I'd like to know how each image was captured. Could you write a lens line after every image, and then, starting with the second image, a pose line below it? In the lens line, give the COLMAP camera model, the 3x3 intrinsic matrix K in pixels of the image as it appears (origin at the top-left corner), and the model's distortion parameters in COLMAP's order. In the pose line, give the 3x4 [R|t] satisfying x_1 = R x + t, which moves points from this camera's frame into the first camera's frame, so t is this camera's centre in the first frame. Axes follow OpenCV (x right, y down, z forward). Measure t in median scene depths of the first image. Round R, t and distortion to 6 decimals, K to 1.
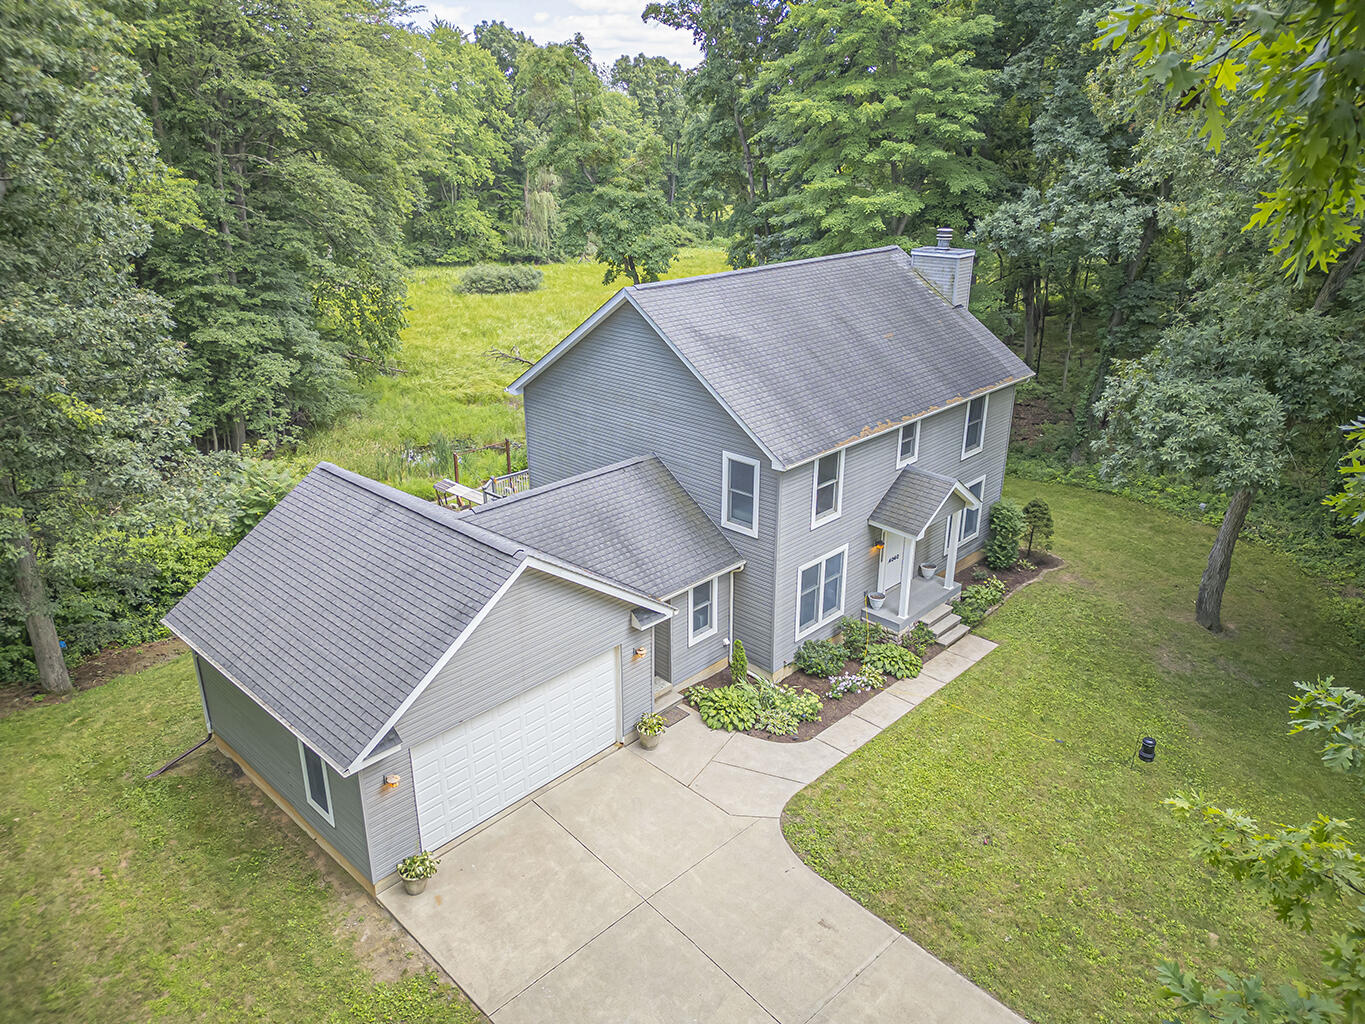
lens RADIAL K [[959.8, 0, 684.8], [0, 959.8, 510.3], [0, 0, 1]] dist [0.057162, -0.016077]
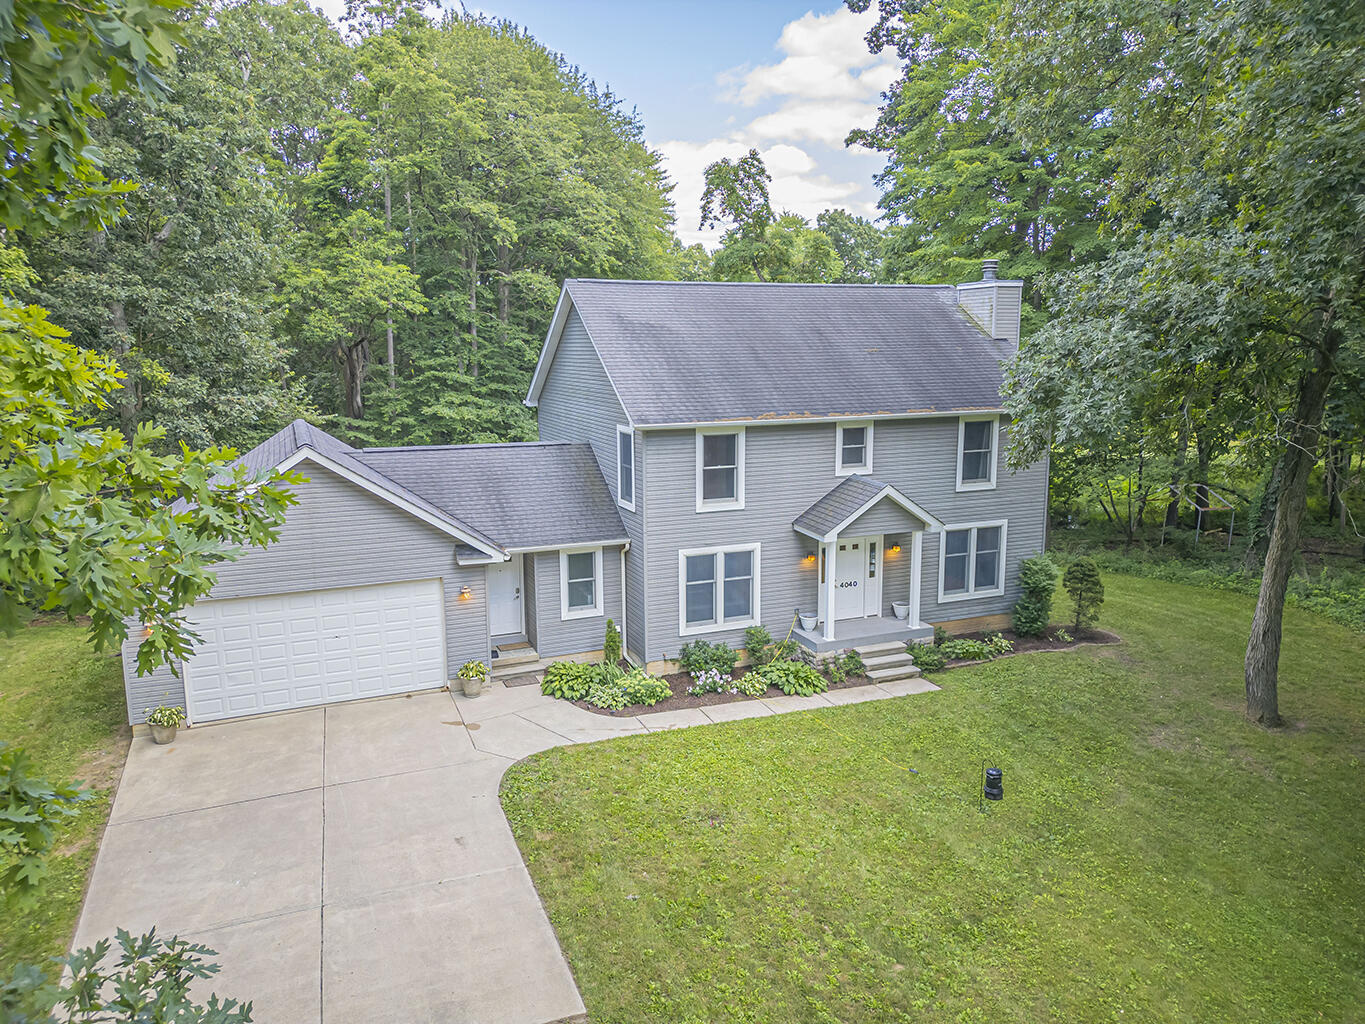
lens RADIAL K [[959.8, 0, 684.7], [0, 959.8, 510.2], [0, 0, 1]] dist [0.057162, -0.016077]
pose [[0.914428, 0.061792, -0.400004, 0.459690], [-0.140884, 0.975069, -0.171441, 0.167770], [0.379438, 0.213125, 0.900336, 0.129399]]
